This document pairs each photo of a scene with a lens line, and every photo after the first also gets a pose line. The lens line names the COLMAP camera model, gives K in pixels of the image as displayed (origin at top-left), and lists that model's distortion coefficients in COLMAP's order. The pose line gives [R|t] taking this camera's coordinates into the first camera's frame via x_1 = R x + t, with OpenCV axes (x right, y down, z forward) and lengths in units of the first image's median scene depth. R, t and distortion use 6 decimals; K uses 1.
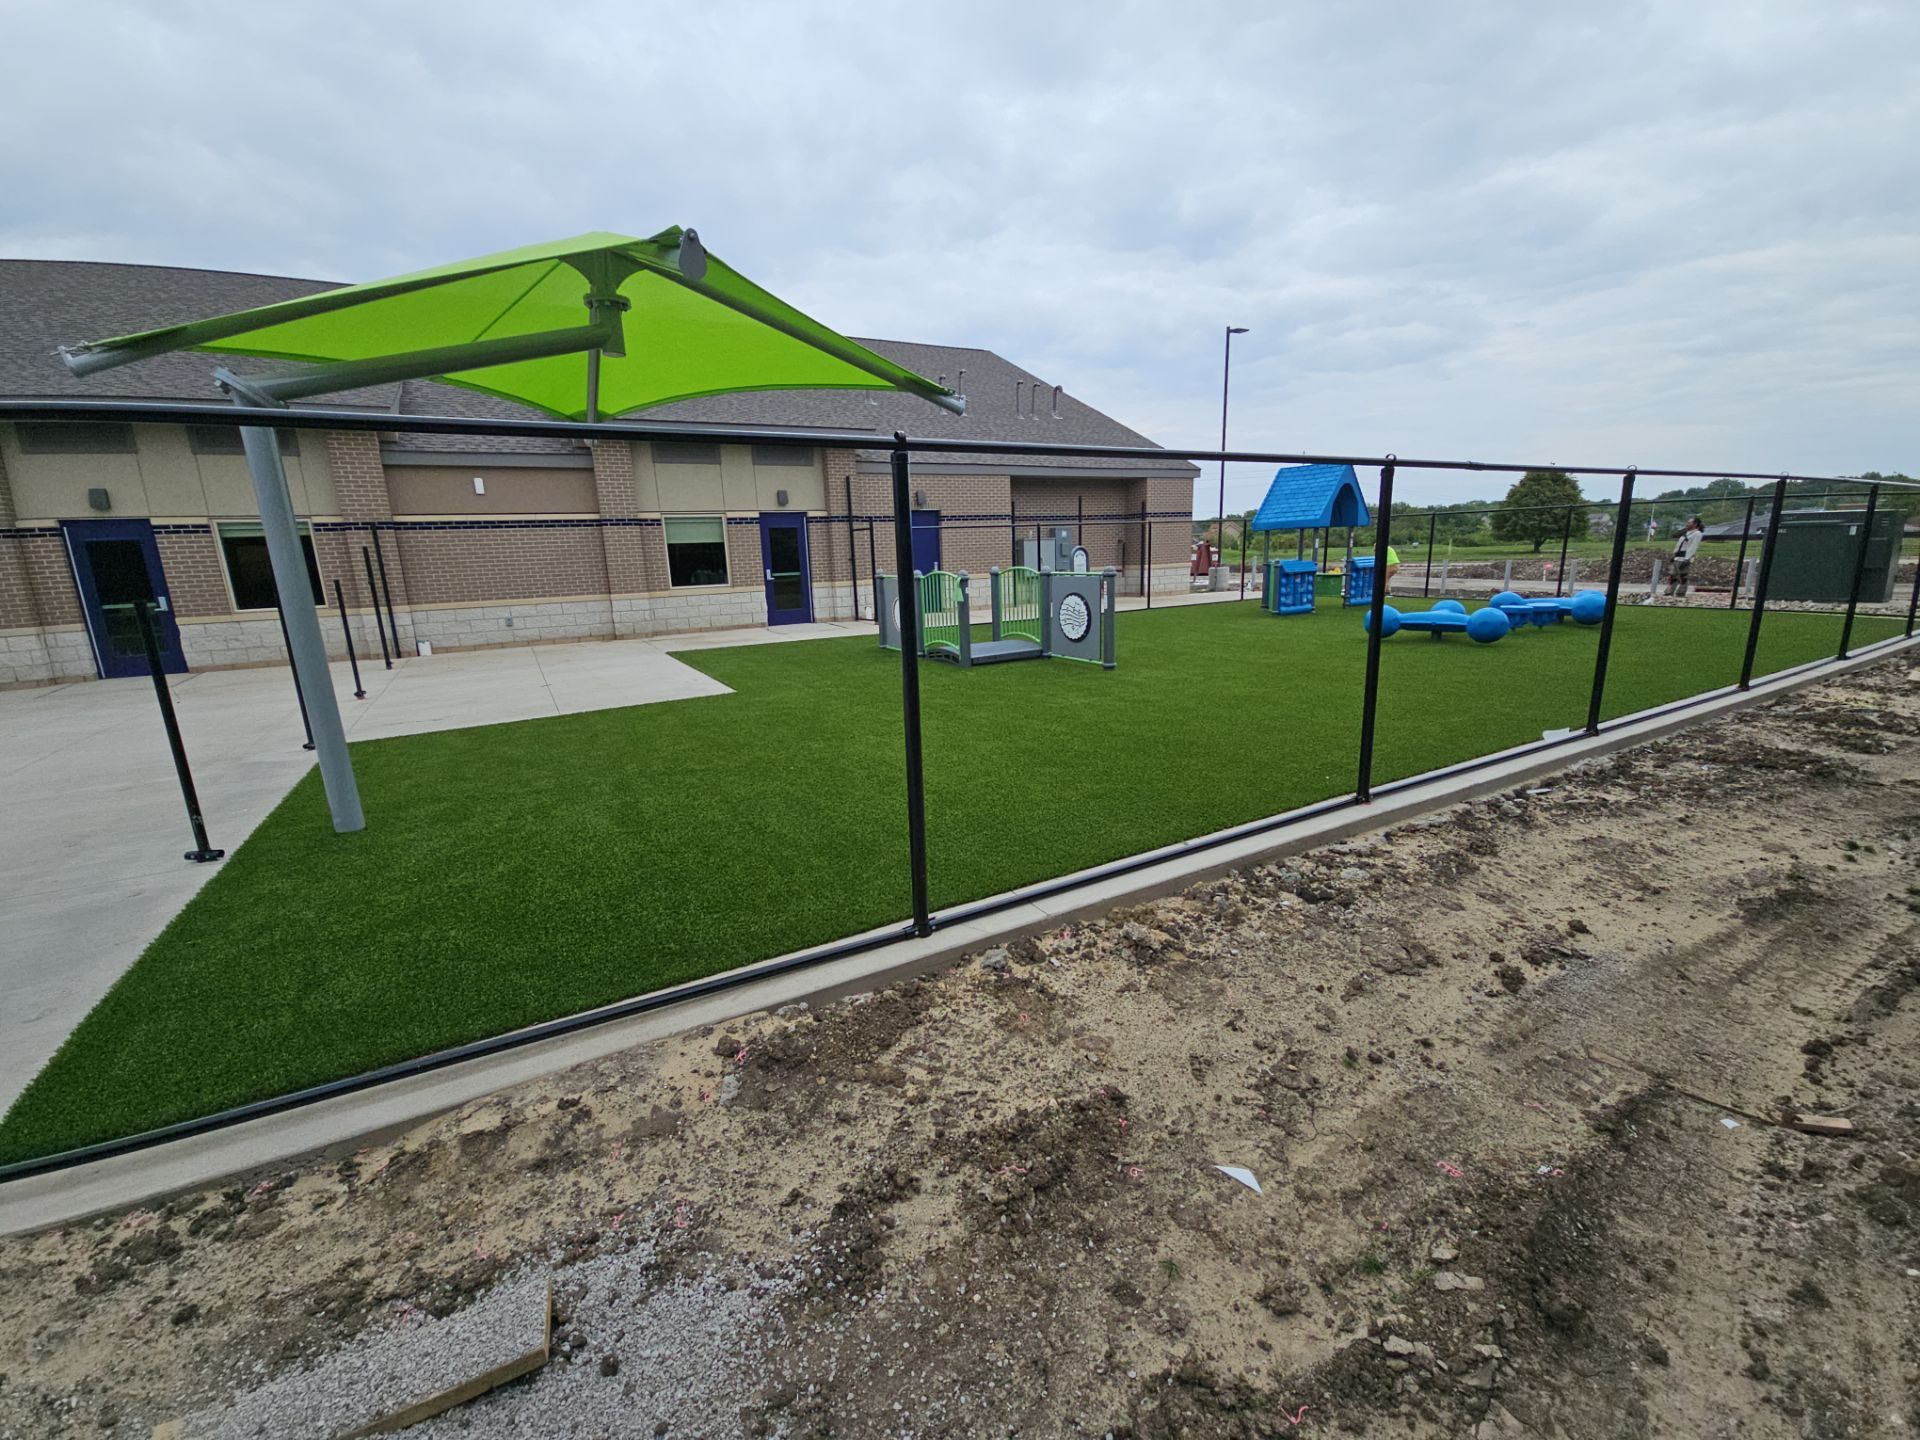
lens RADIAL K [[739.2, 0, 954.4], [0, 739.2, 724.8], [0, 0, 1]] dist [-0.003701, -0.001234]
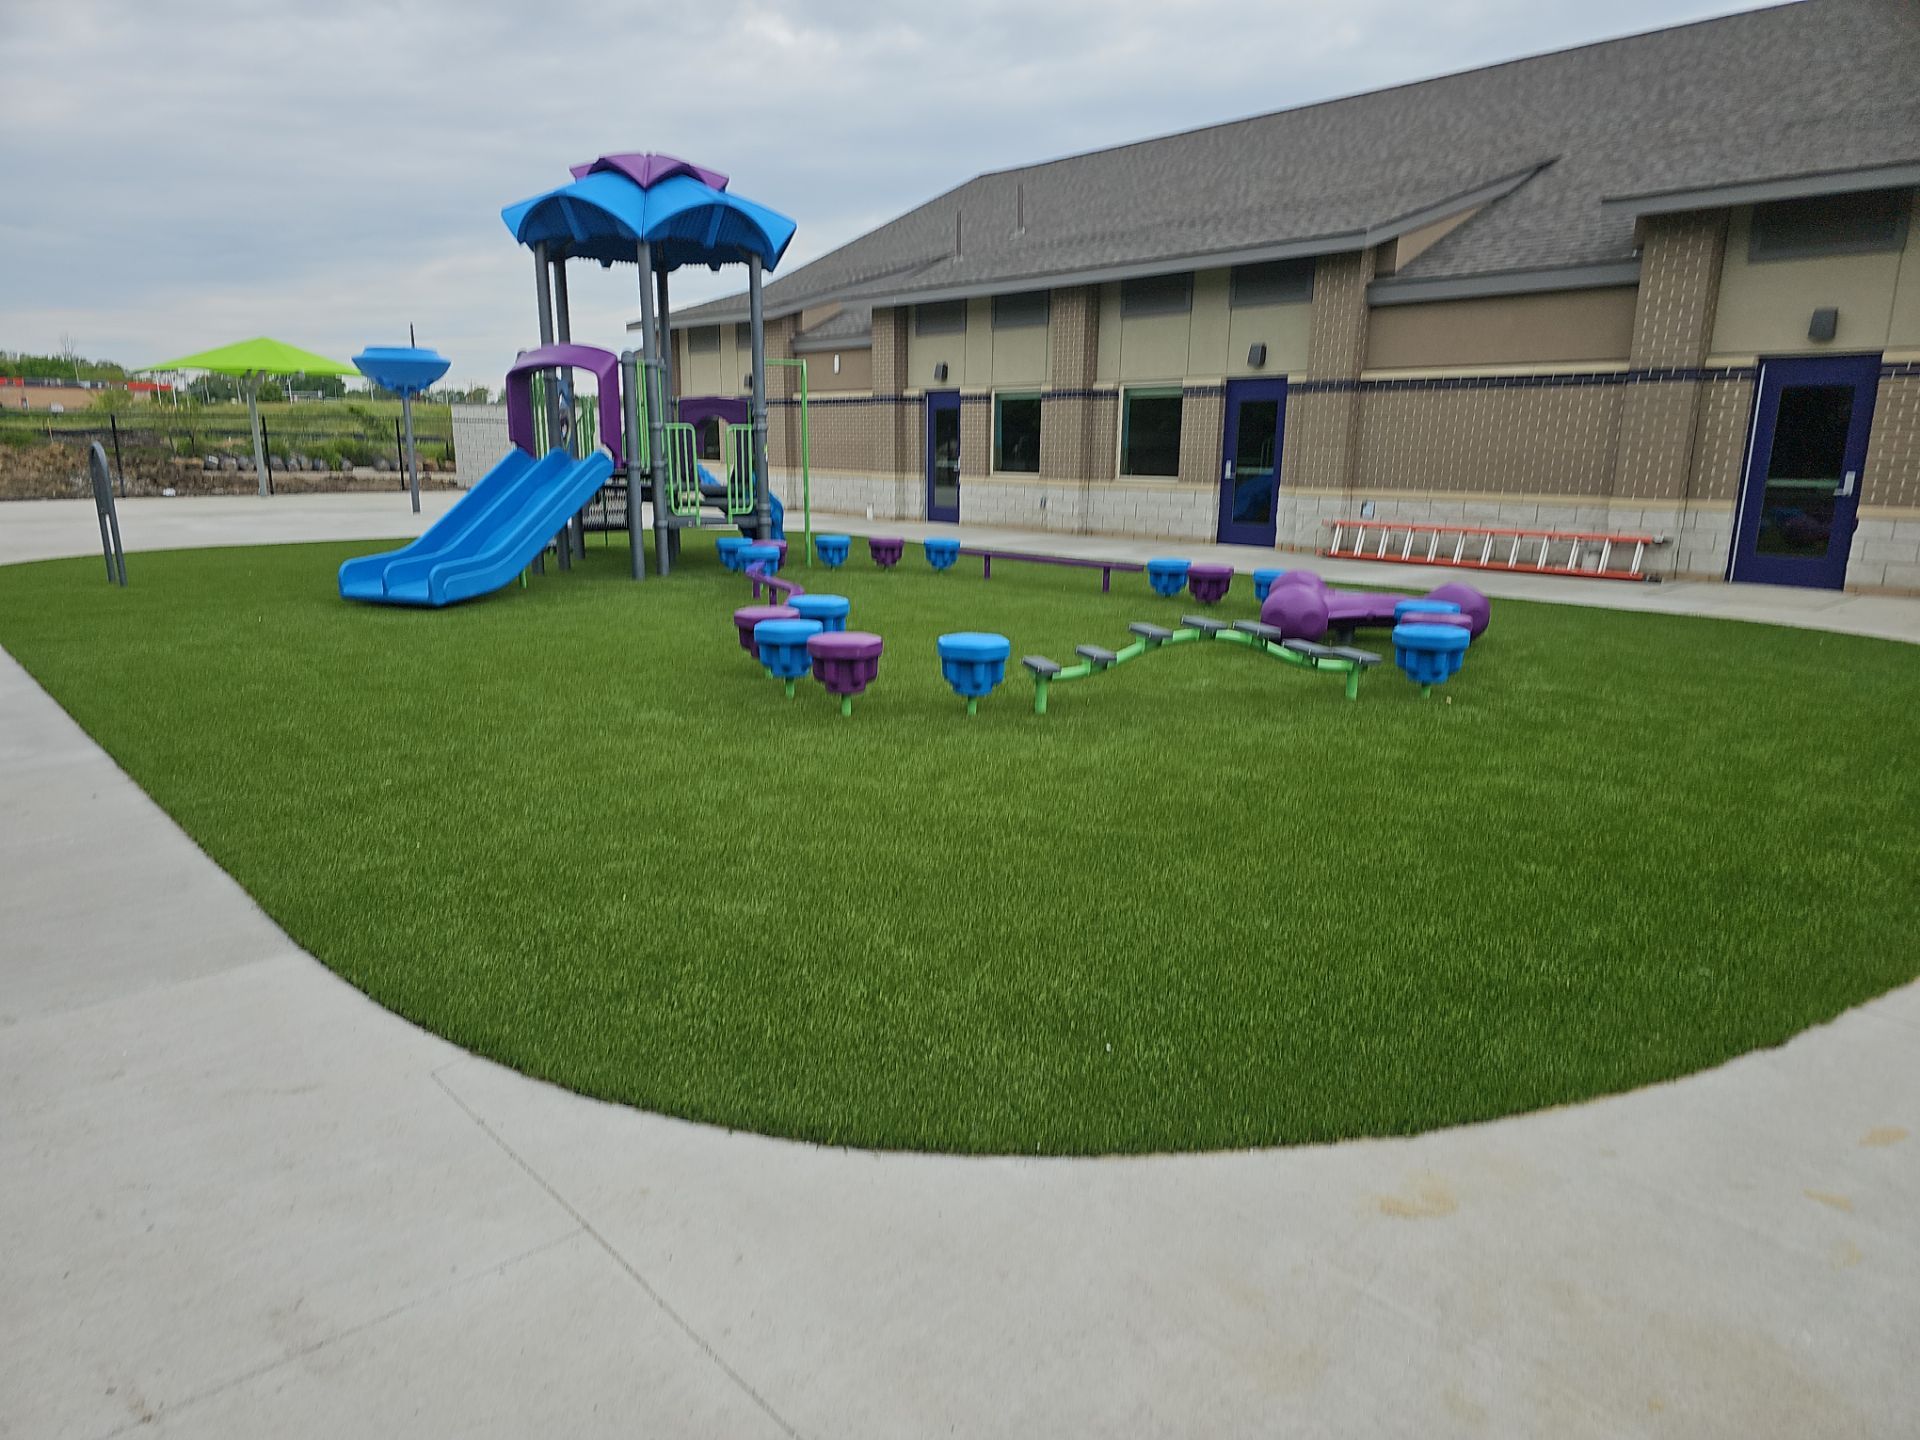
lens RADIAL K [[1274.5, 0, 949.1], [0, 1274.5, 719.9], [0, 0, 1]] dist [0.070590, 0.001770]
pose [[0.270183, 0.240287, -0.932343, 0.840787], [-0.240767, 0.954453, 0.176214, -0.128820], [0.932219, 0.176867, 0.315731, 0.424867]]
